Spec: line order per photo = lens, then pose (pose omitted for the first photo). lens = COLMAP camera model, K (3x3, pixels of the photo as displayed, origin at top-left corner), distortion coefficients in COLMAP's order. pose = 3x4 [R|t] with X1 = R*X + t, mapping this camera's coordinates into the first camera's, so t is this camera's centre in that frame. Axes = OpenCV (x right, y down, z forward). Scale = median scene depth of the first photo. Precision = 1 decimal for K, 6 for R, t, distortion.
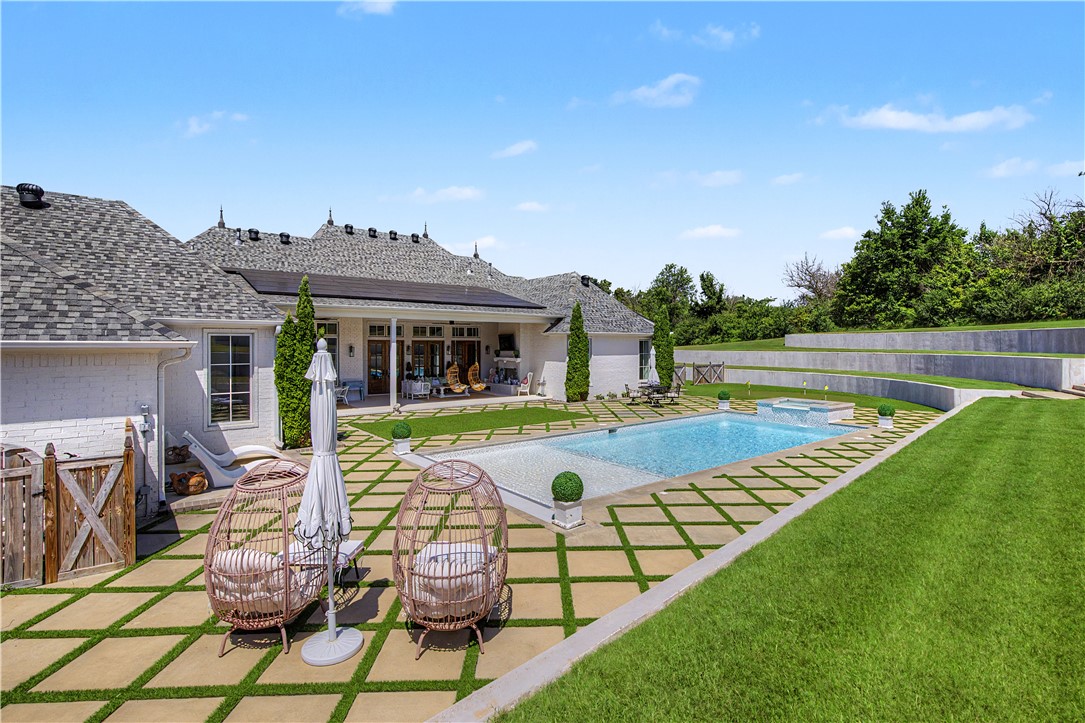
lens RADIAL K [[496.0, 0, 545.5], [0, 496.0, 353.3], [0, 0, 1]] dist [0.005783, 0.000137]
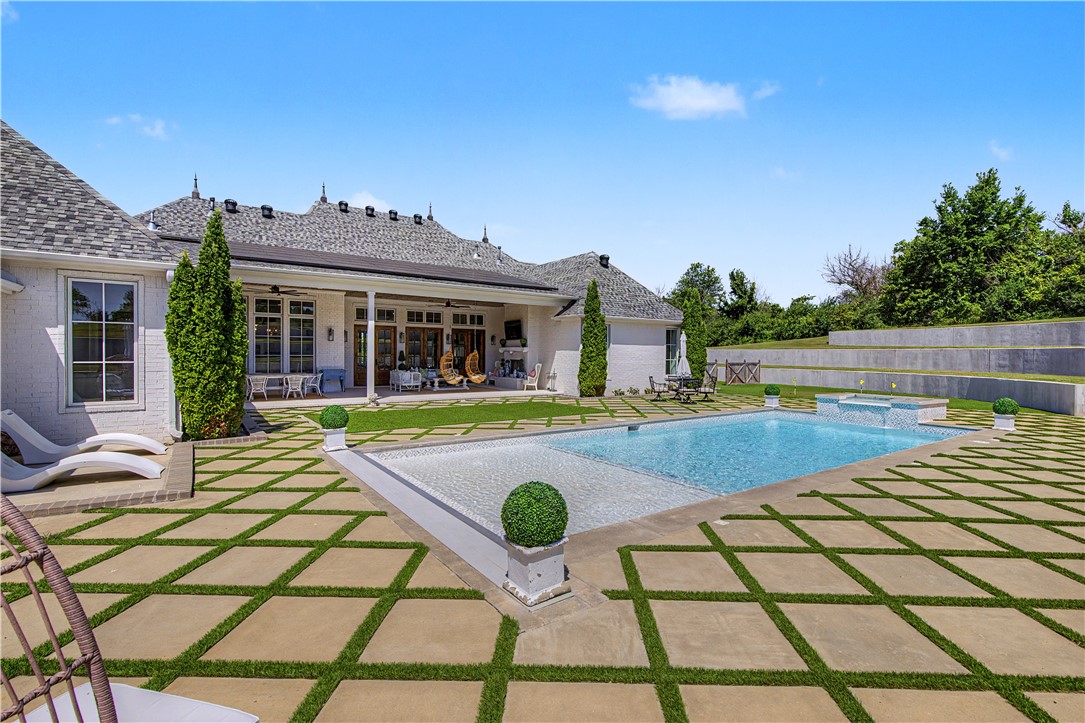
lens RADIAL K [[496.0, 0, 542.3], [0, 496.0, 366.4], [0, 0, 1]] dist [0.005783, 0.000137]
pose [[0.998668, 0.010610, -0.050484, 0.020117], [-0.009905, 0.999850, 0.014197, 0.032153], [0.050628, -0.013678, 0.998624, 0.140723]]
